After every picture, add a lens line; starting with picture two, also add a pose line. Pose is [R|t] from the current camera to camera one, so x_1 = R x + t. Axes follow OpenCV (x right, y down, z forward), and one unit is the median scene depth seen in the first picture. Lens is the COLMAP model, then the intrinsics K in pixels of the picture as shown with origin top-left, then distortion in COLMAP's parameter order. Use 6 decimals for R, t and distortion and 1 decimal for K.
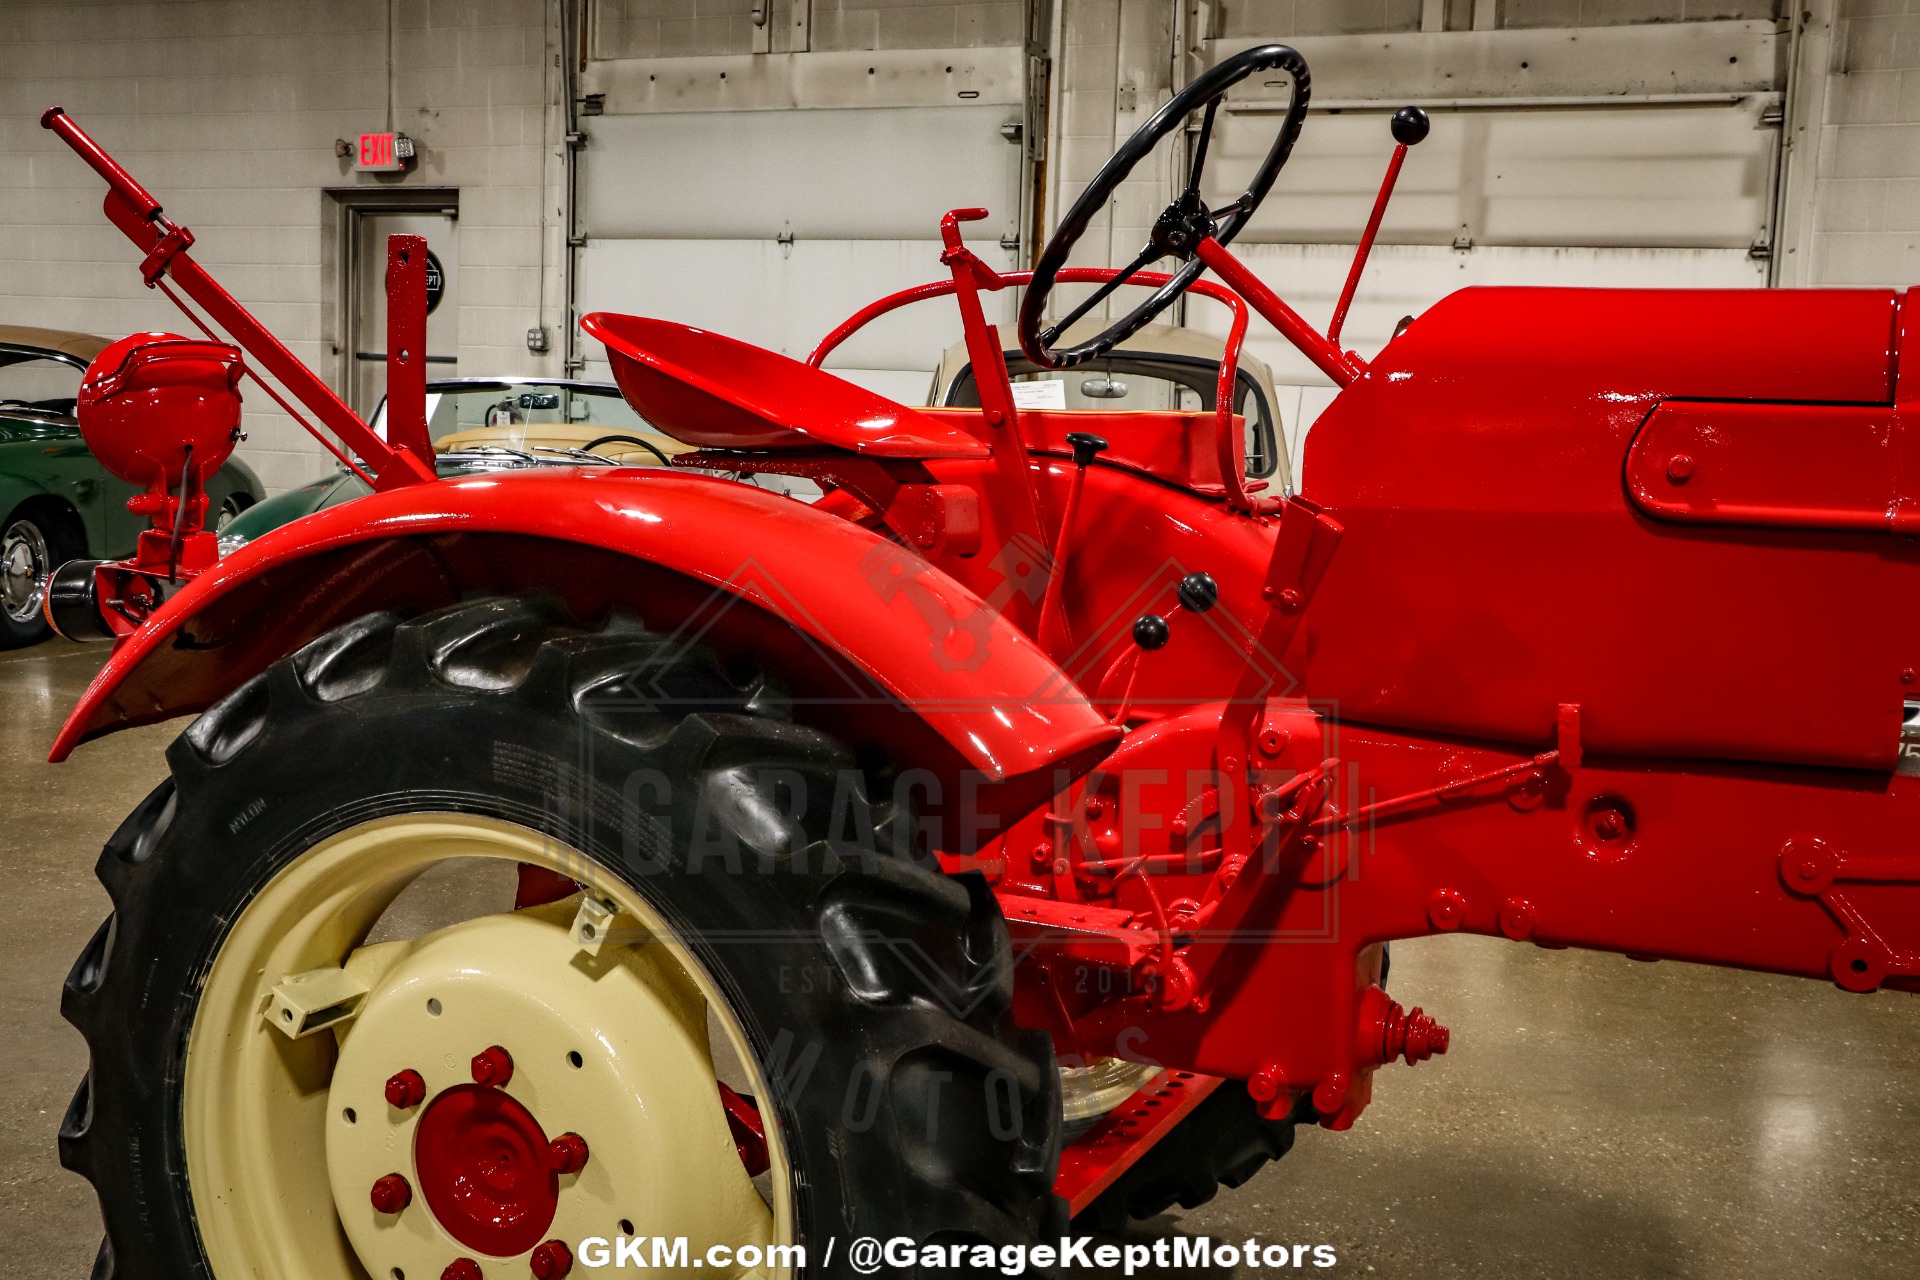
lens RADIAL K [[2156.1, 0, 960.0], [0, 2156.1, 640.0], [0, 0, 1]] dist [-0.079841, 0.301830]
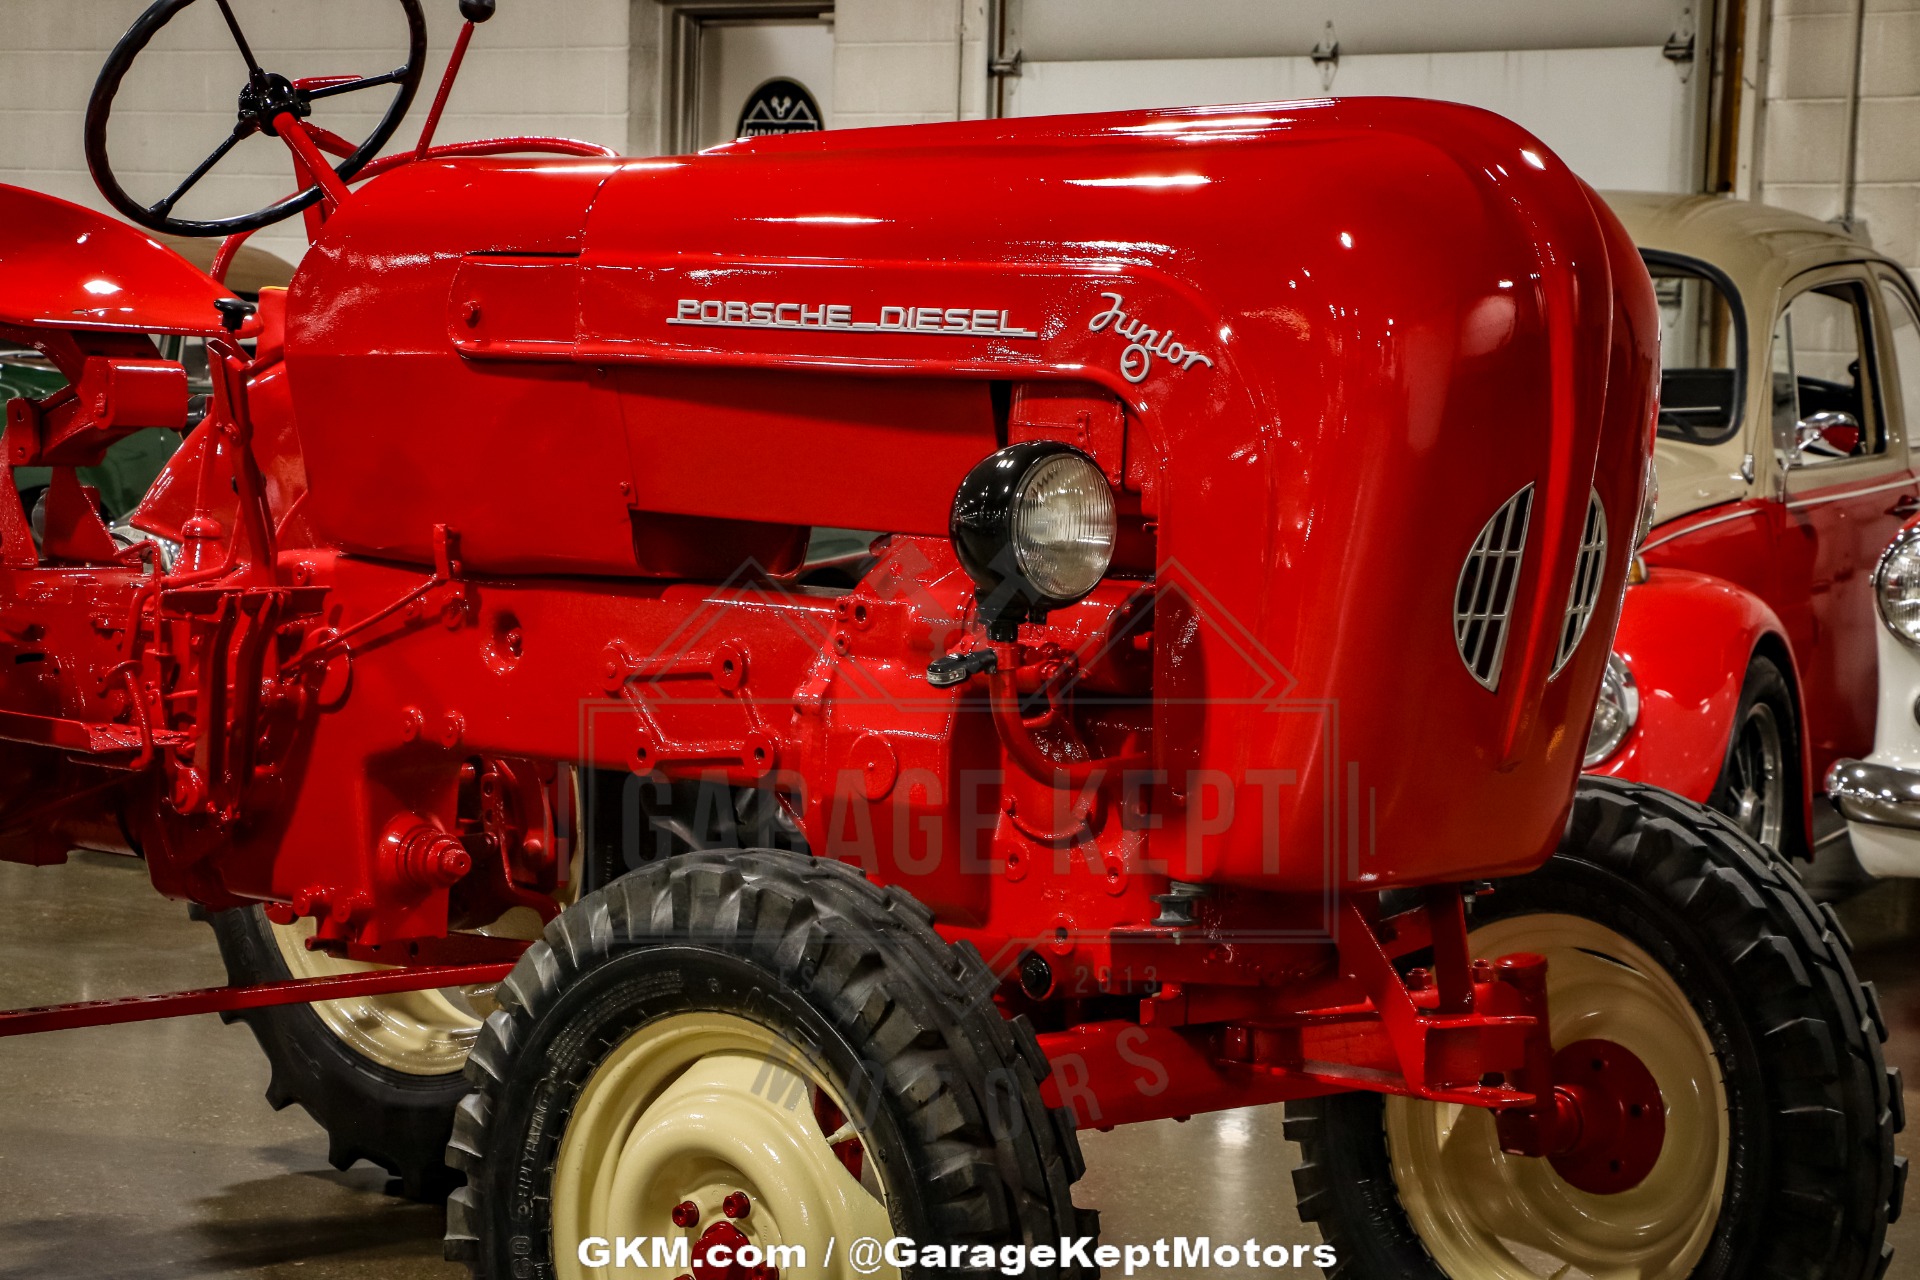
lens RADIAL K [[5074.9, 0, 960.0], [0, 5074.9, 640.0], [0, 0, 1]] dist [0.452340, 0.888946]
pose [[0.940907, 0.013941, -0.338377, 0.337122], [-0.035163, 0.997774, -0.056666, 0.054314], [0.336834, 0.065216, 0.939303, -0.333248]]
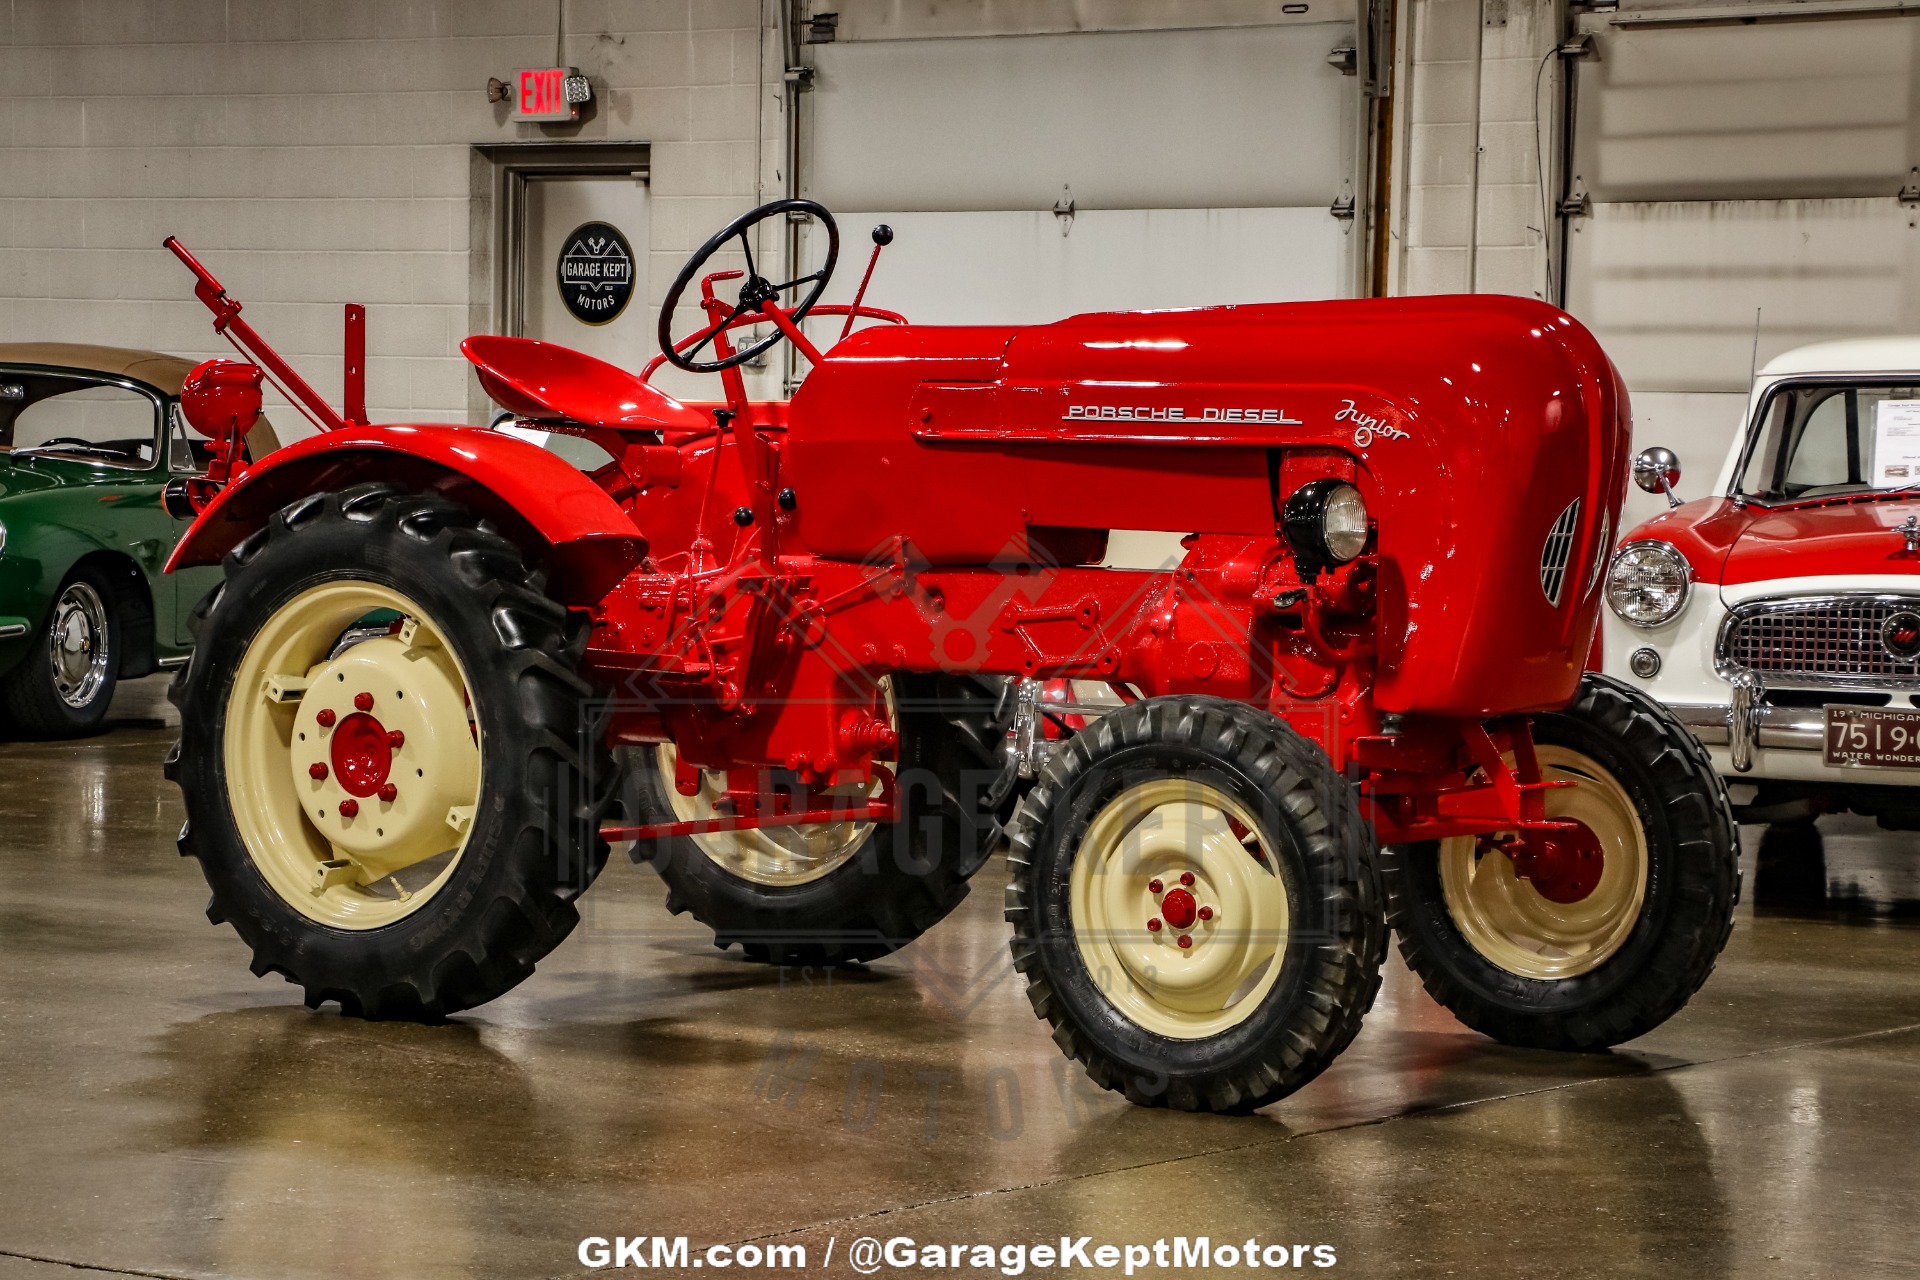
lens RADIAL K [[5074.9, 0, 960.0], [0, 5074.9, 640.0], [0, 0, 1]] dist [0.452340, 0.888946]
pose [[0.975211, -0.006475, -0.221182, 0.317555], [-0.010858, 0.996967, -0.077061, 0.112153], [0.221010, 0.077552, 0.972183, -0.815187]]
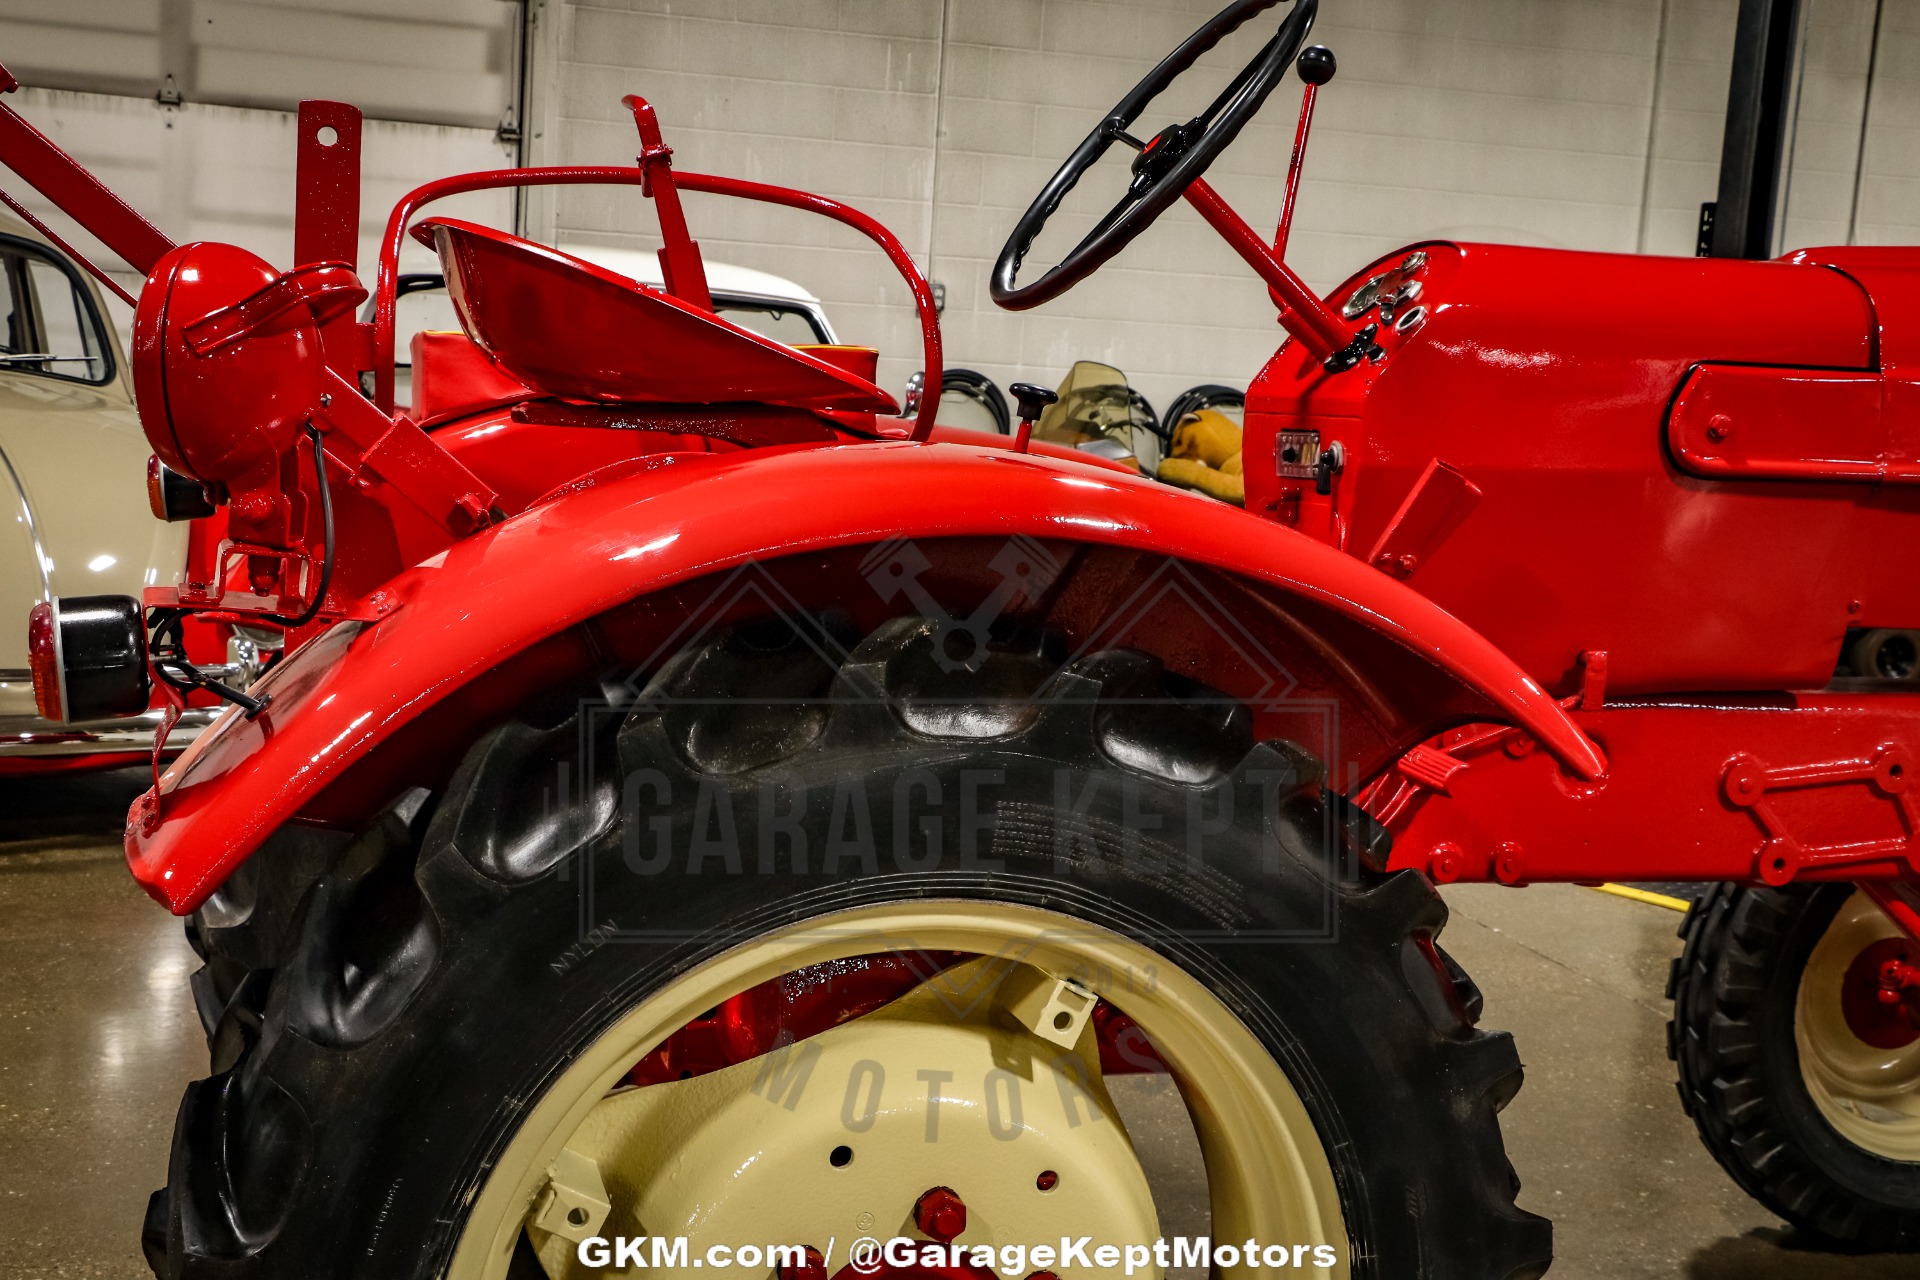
lens RADIAL K [[2422.1, 0, 960.0], [0, 2422.1, 640.0], [0, 0, 1]] dist [-0.003551, 0.272594]
pose [[0.761694, -0.070604, 0.644079, -0.165001], [0.044813, 0.997405, 0.056339, -0.012964], [-0.646385, -0.014050, 0.762882, 0.069200]]
